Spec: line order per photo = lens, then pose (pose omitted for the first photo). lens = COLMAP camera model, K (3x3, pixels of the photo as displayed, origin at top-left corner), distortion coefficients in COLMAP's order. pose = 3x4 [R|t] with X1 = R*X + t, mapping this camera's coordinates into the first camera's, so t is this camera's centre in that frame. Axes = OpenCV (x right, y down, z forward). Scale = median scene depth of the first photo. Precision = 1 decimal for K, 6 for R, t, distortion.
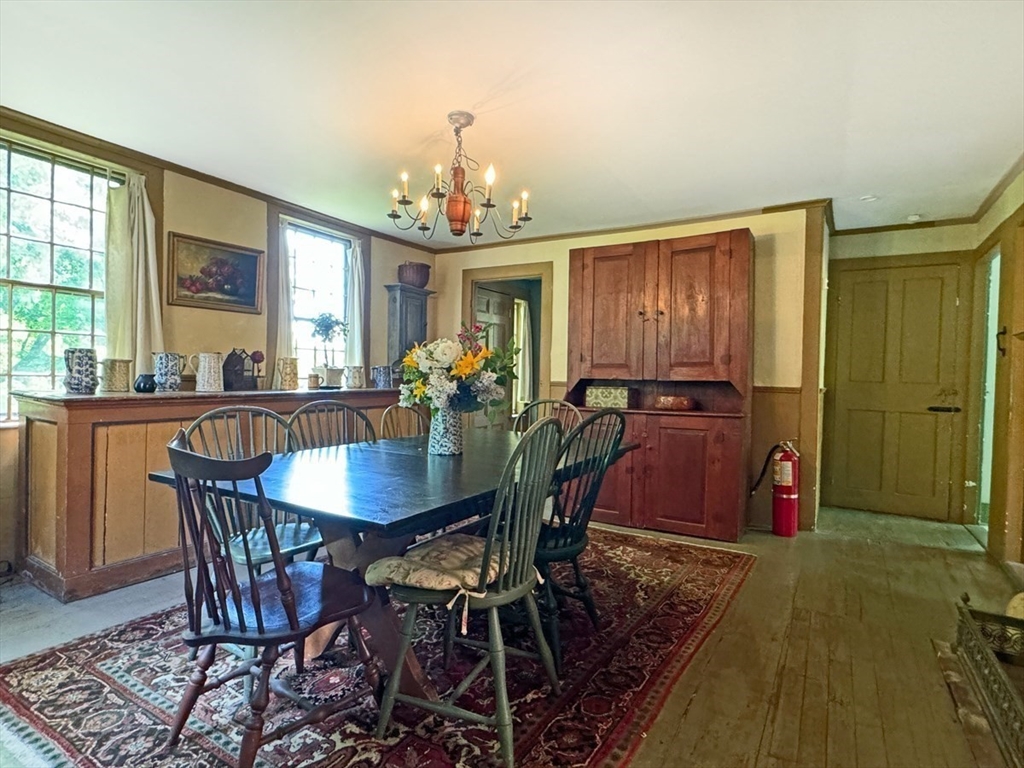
lens RADIAL K [[544.5, 0, 512.0], [0, 544.5, 384.0], [0, 0, 1]] dist [-0.002071, -0.000432]
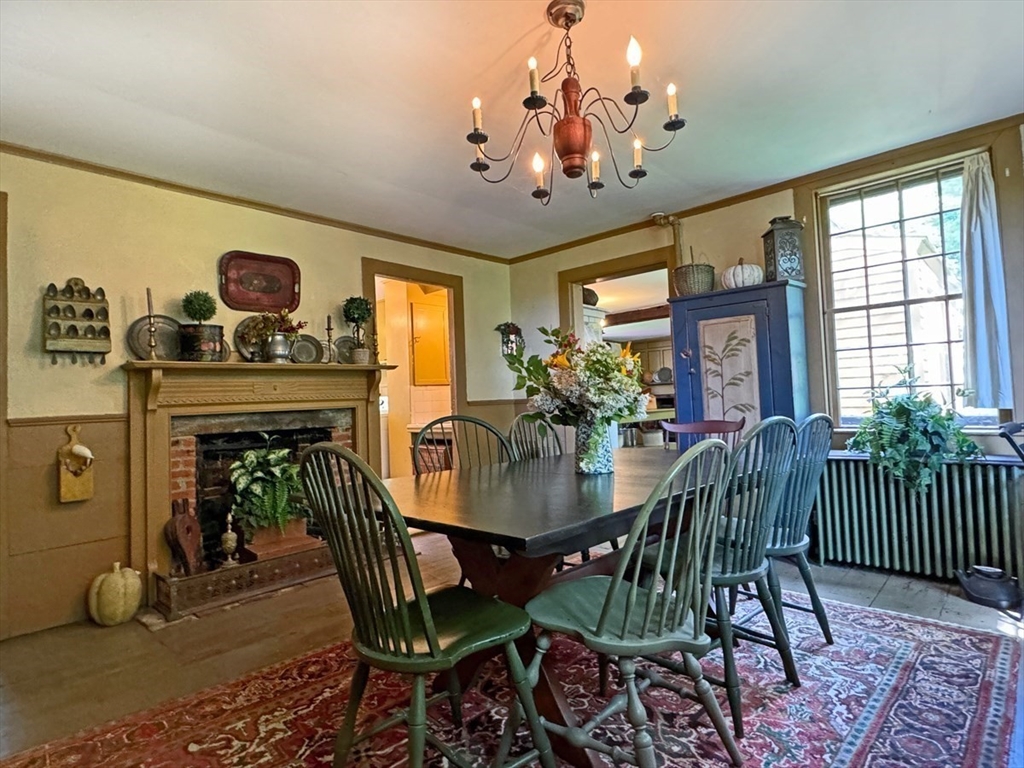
lens RADIAL K [[544.5, 0, 512.0], [0, 544.5, 384.0], [0, 0, 1]] dist [-0.002071, -0.000432]
pose [[-0.974616, 0.021398, 0.222858, -0.151986], [0.018802, 0.999728, -0.013764, -0.004732], [-0.223092, -0.009225, -0.974754, 1.500178]]
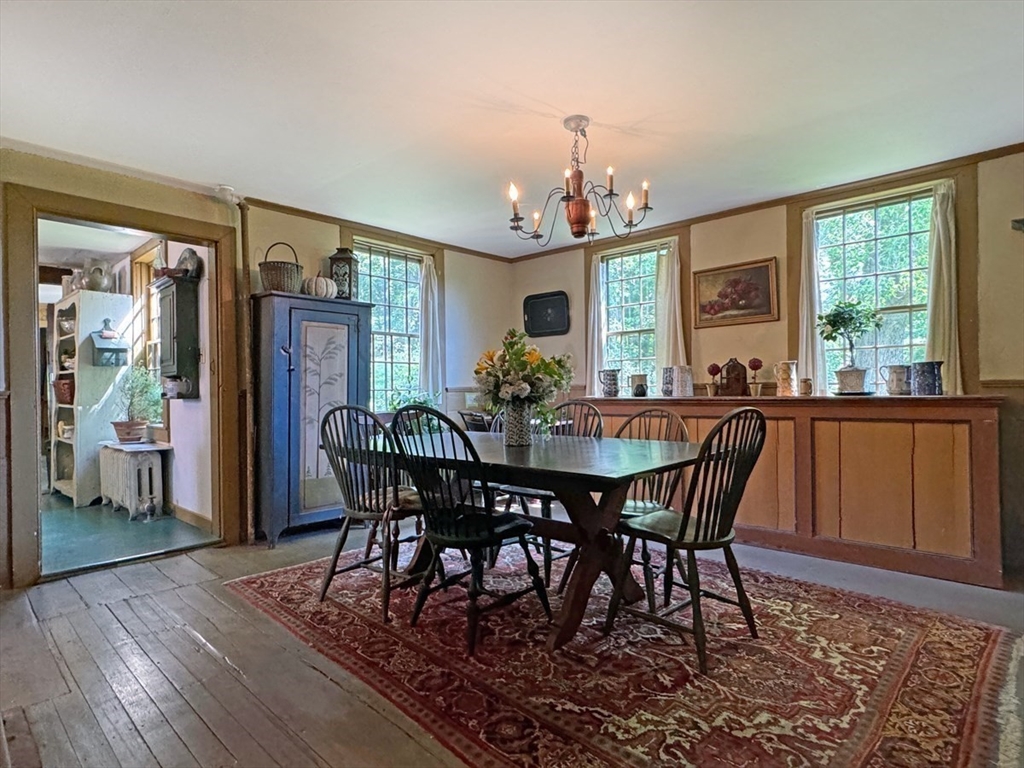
lens RADIAL K [[544.5, 0, 512.0], [0, 544.5, 384.0], [0, 0, 1]] dist [-0.002071, -0.000432]
pose [[-0.208280, -0.026754, -0.977703, 0.810106], [-0.004795, 0.999642, -0.026333, 0.022135], [0.978057, -0.000796, -0.208334, 0.976014]]
